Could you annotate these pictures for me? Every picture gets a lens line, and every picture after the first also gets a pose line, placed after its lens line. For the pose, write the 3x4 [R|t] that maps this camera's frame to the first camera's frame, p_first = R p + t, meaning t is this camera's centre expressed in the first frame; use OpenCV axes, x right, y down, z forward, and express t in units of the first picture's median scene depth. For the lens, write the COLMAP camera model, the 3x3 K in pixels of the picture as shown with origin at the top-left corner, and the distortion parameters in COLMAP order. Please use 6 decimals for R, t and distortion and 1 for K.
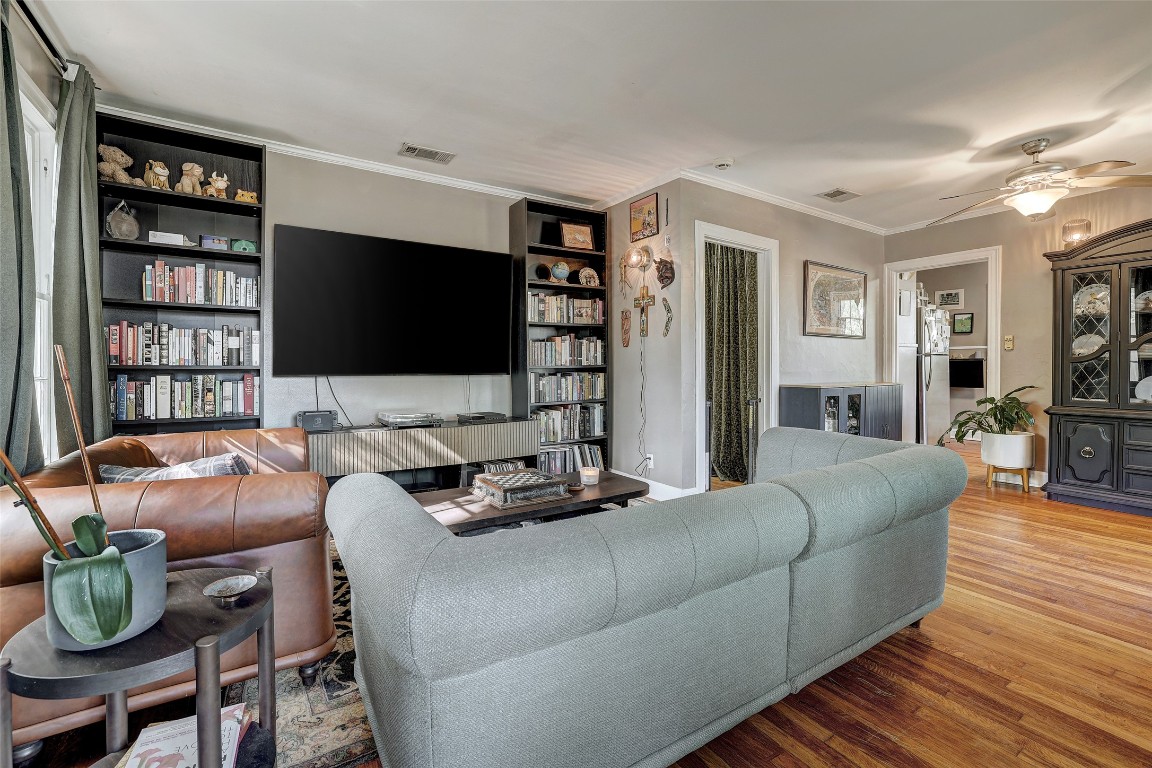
lens RADIAL K [[502.8, 0, 564.4], [0, 502.8, 367.9], [0, 0, 1]] dist [-0.020353, 0.005195]
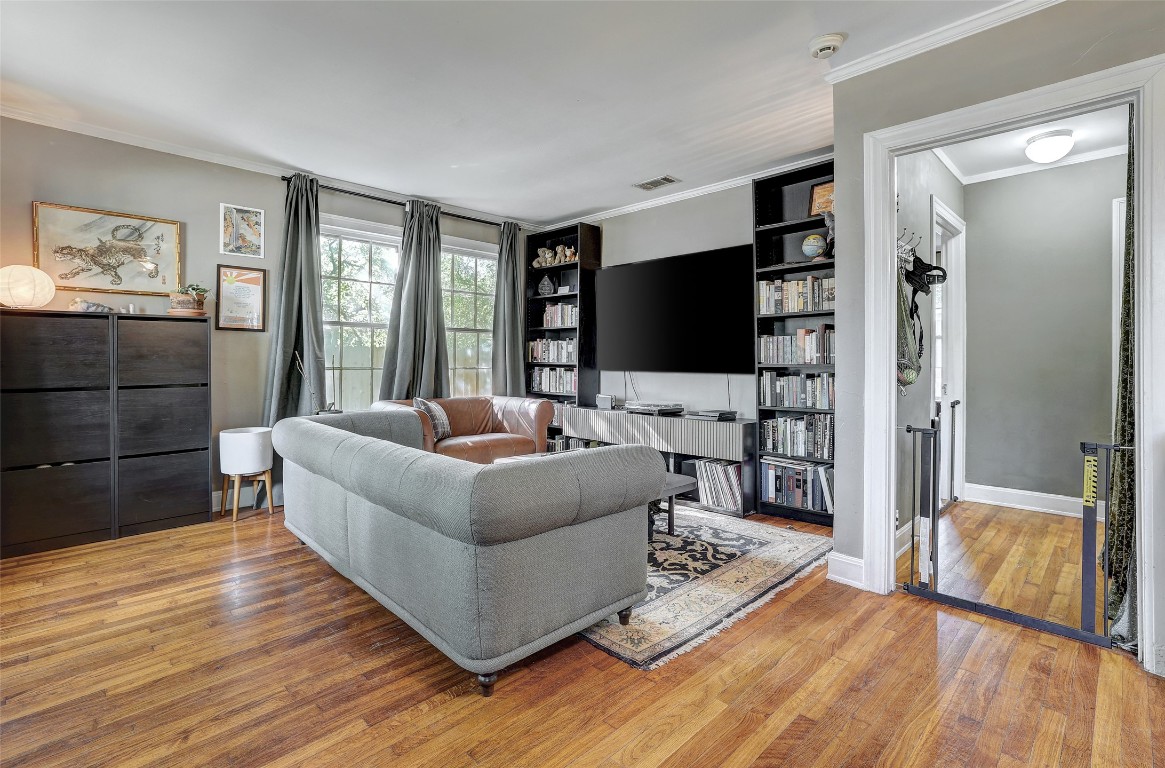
lens RADIAL K [[530.8, 0, 570.5], [0, 530.8, 362.8], [0, 0, 1]] dist [-0.009609, 0.000962]
pose [[0.191870, 0.003107, -0.981416, 0.803877], [-0.010330, 0.999946, 0.001146, -0.004372], [0.981366, 0.009918, 0.191891, 0.497421]]
